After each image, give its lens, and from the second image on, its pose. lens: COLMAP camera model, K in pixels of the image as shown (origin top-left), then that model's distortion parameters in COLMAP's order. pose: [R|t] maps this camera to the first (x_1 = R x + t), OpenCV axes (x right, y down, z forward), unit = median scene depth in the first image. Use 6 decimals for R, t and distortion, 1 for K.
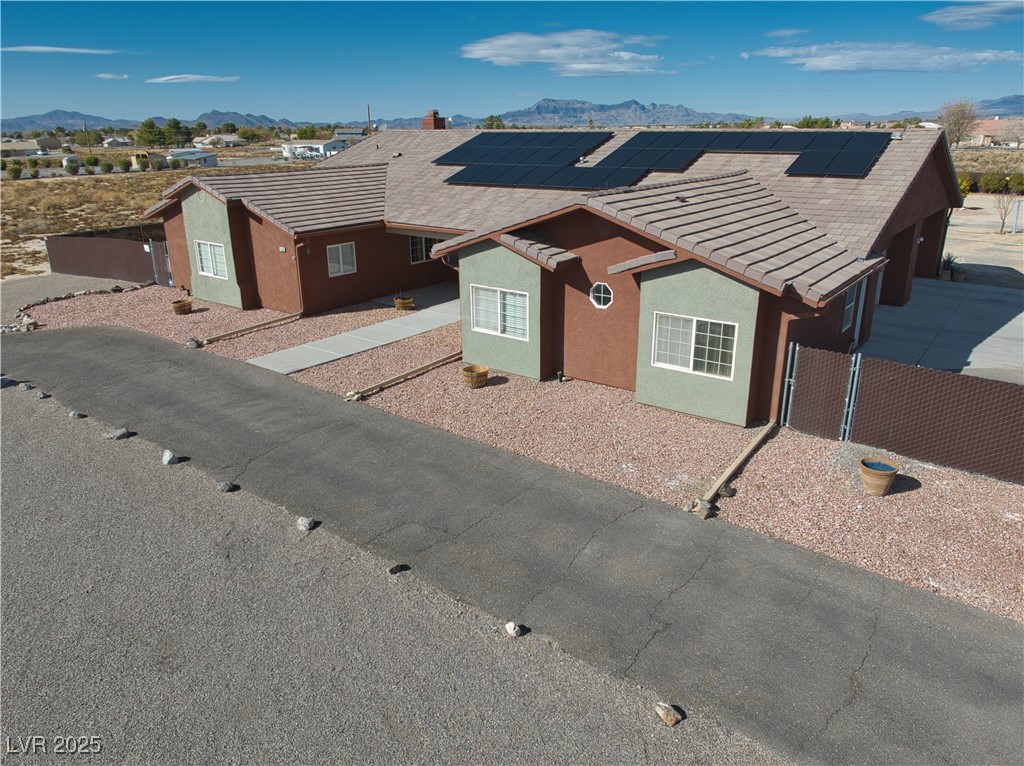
lens RADIAL K [[725.3, 0, 514.8], [0, 725.3, 382.4], [0, 0, 1]] dist [0.009946, -0.046314]
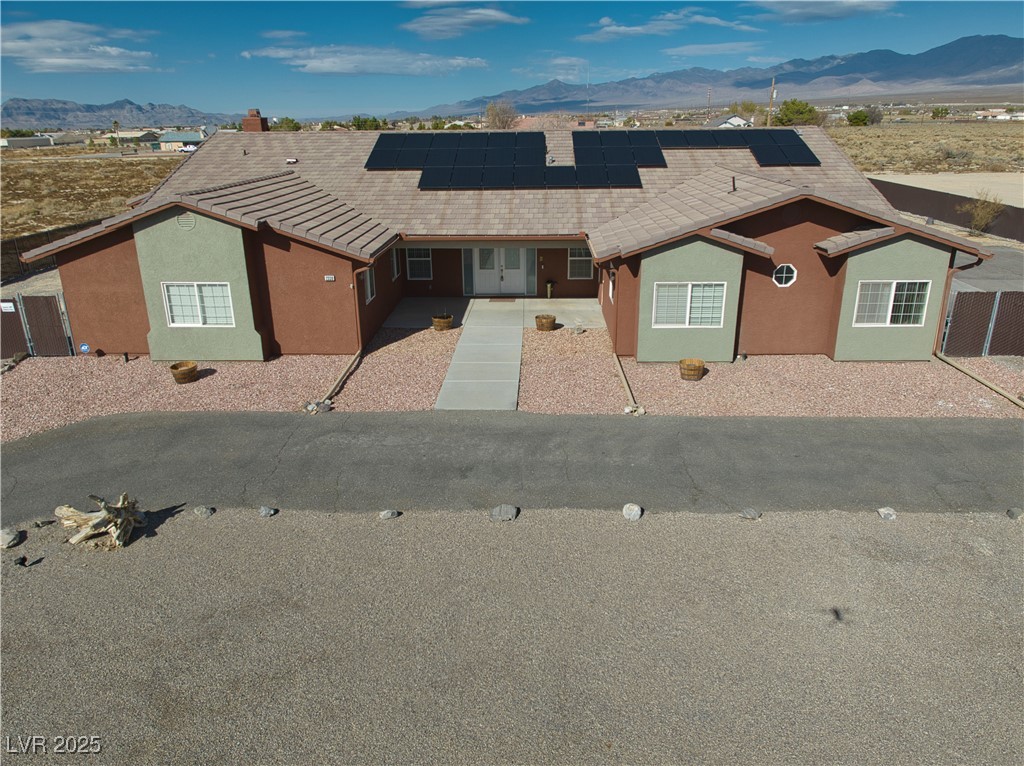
lens RADIAL K [[724.4, 0, 515.1], [0, 724.4, 383.4], [0, 0, 1]] dist [0.021150, -0.048588]
pose [[0.816708, -0.195925, 0.542771, -0.660569], [0.196042, 0.978858, 0.058355, -0.078840], [-0.542729, 0.058747, 0.837851, 0.221233]]
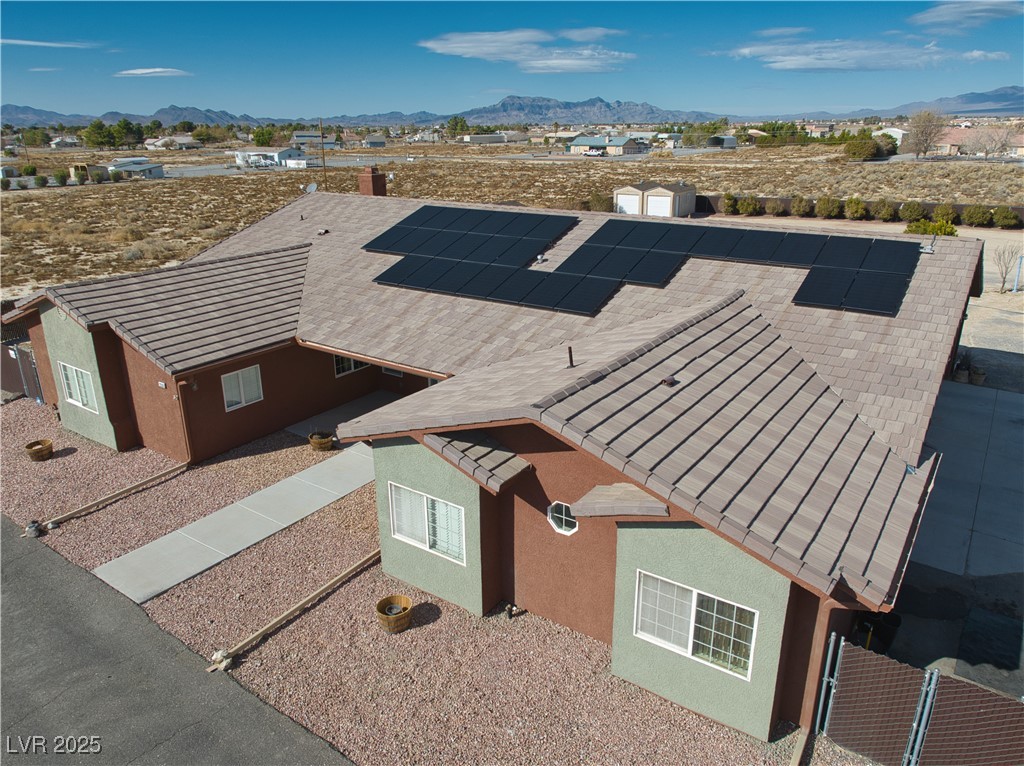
lens RADIAL K [[724.4, 0, 515.1], [0, 724.4, 383.4], [0, 0, 1]] dist [0.021150, -0.048588]
pose [[0.998974, -0.011084, 0.043899, 0.030914], [0.010878, 0.999929, 0.004941, -0.197579], [-0.043951, -0.004458, 0.999024, 0.207691]]
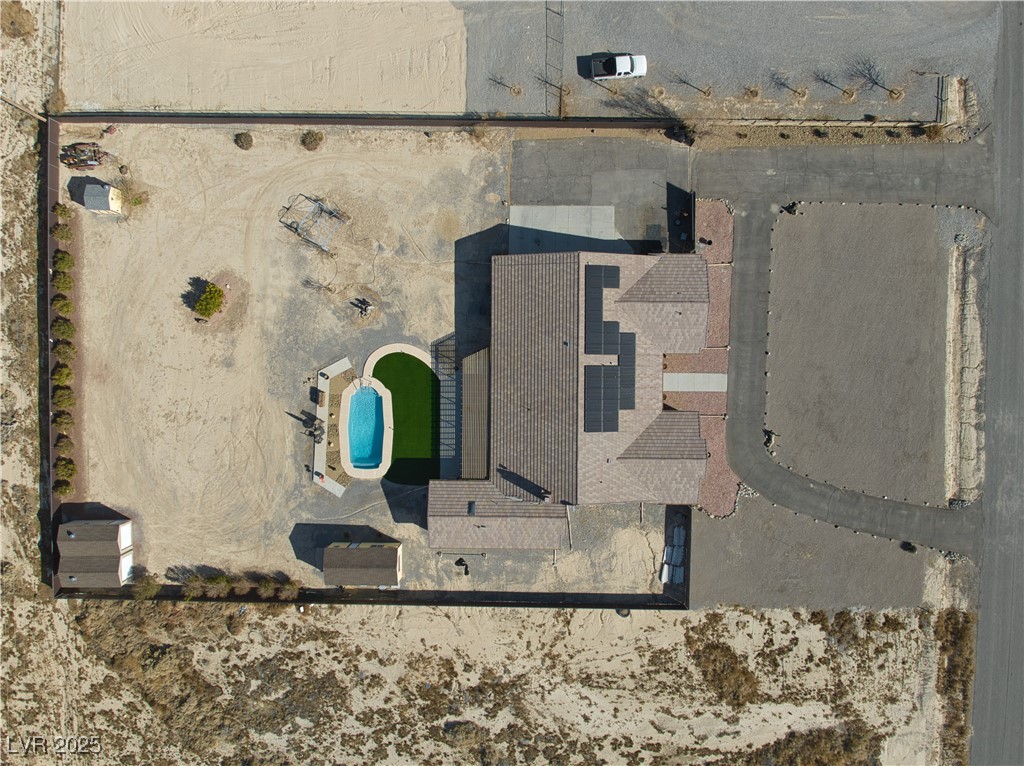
lens RADIAL K [[724.4, 0, 515.1], [0, 724.4, 383.4], [0, 0, 1]] dist [0.021150, -0.048588]
pose [[-0.598155, -0.801379, 0.001489, 0.289502], [0.288241, -0.213411, 0.933473, -3.497404], [-0.747748, 0.558791, 0.358643, 0.388218]]
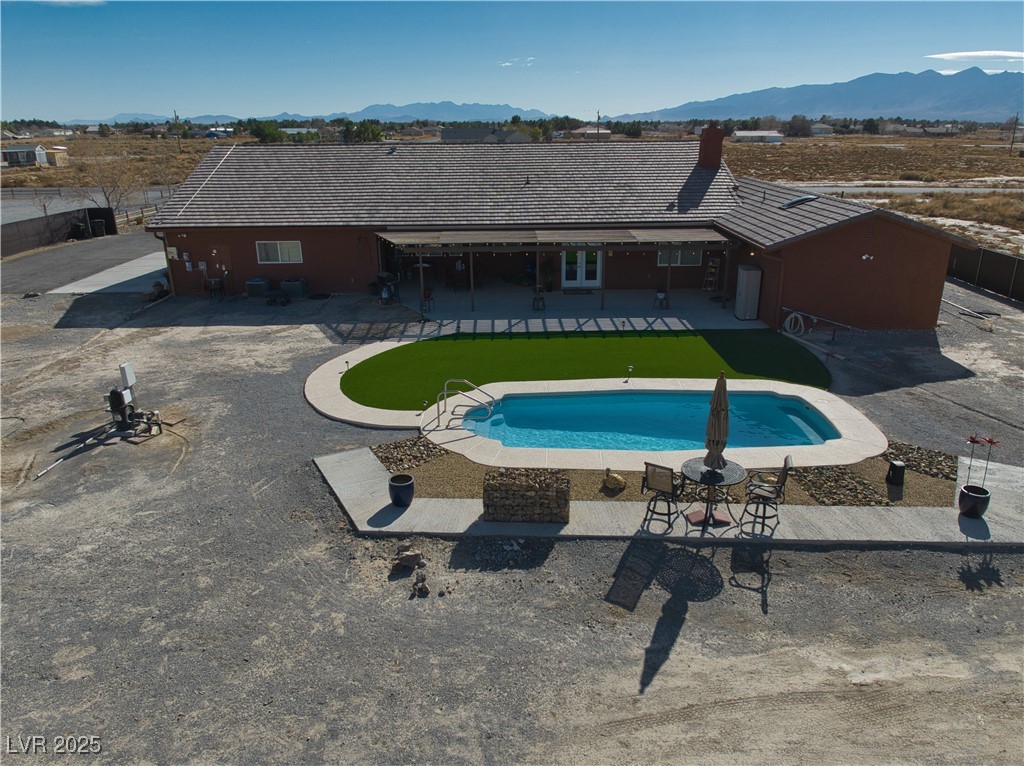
lens RADIAL K [[724.4, 0, 515.1], [0, 724.4, 383.4], [0, 0, 1]] dist [0.021150, -0.048588]
pose [[-0.788771, 0.222961, -0.572826, 1.108188], [-0.190844, 0.797017, 0.573012, -0.977576], [0.584311, 0.561296, -0.586113, 2.639253]]
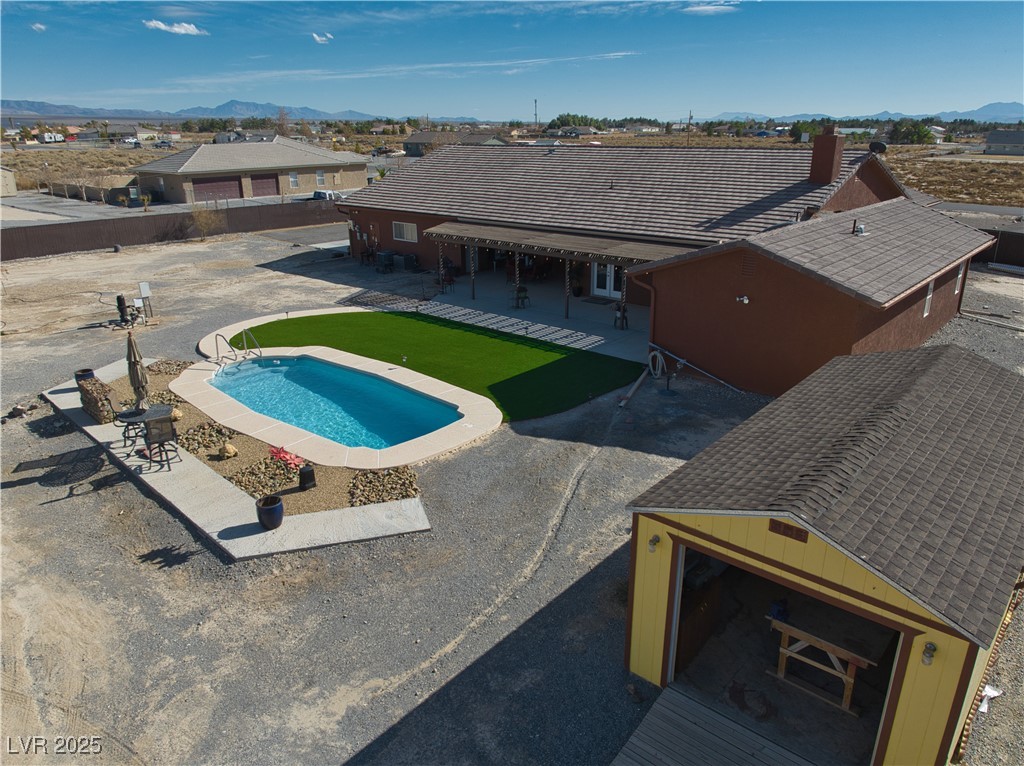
lens RADIAL K [[724.4, 0, 515.1], [0, 724.4, 383.4], [0, 0, 1]] dist [0.021150, -0.048588]
pose [[-0.997206, -0.007700, 0.074304, 0.245851], [0.040846, 0.776610, 0.628656, -1.082238], [-0.062545, 0.629934, -0.774126, 2.949541]]
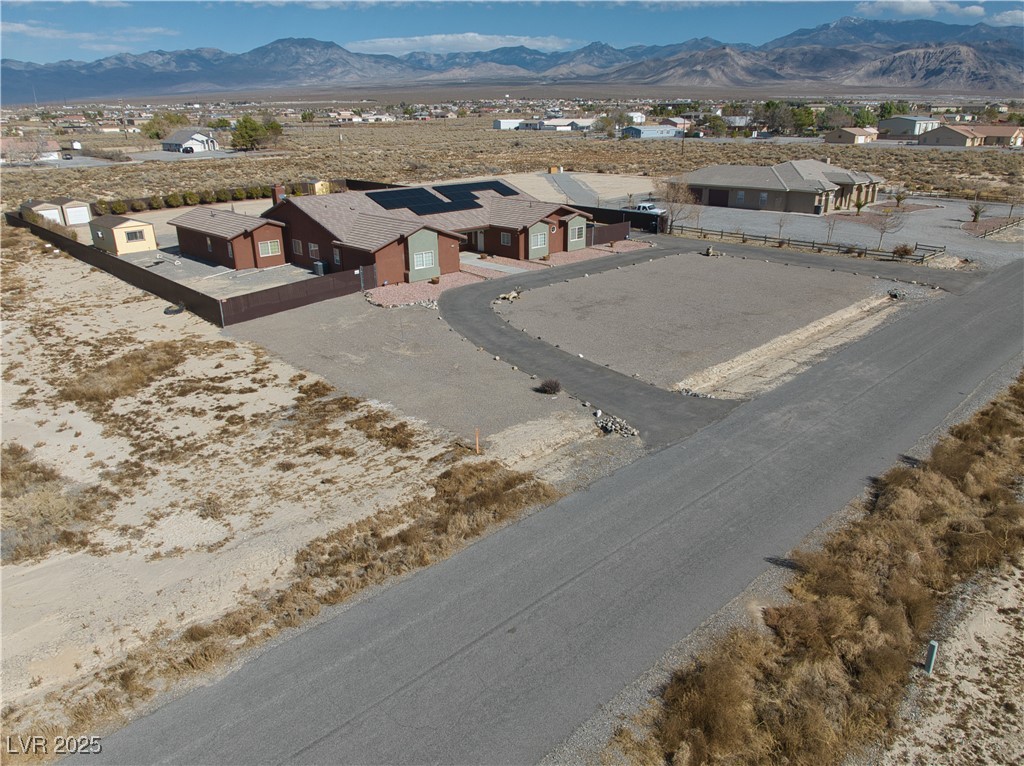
lens RADIAL K [[724.4, 0, 515.1], [0, 724.4, 383.4], [0, 0, 1]] dist [0.021150, -0.048588]
pose [[0.153808, -0.339647, 0.927892, -2.957030], [0.336621, 0.900904, 0.273969, -0.394411], [-0.928994, 0.270209, 0.252898, 0.318592]]
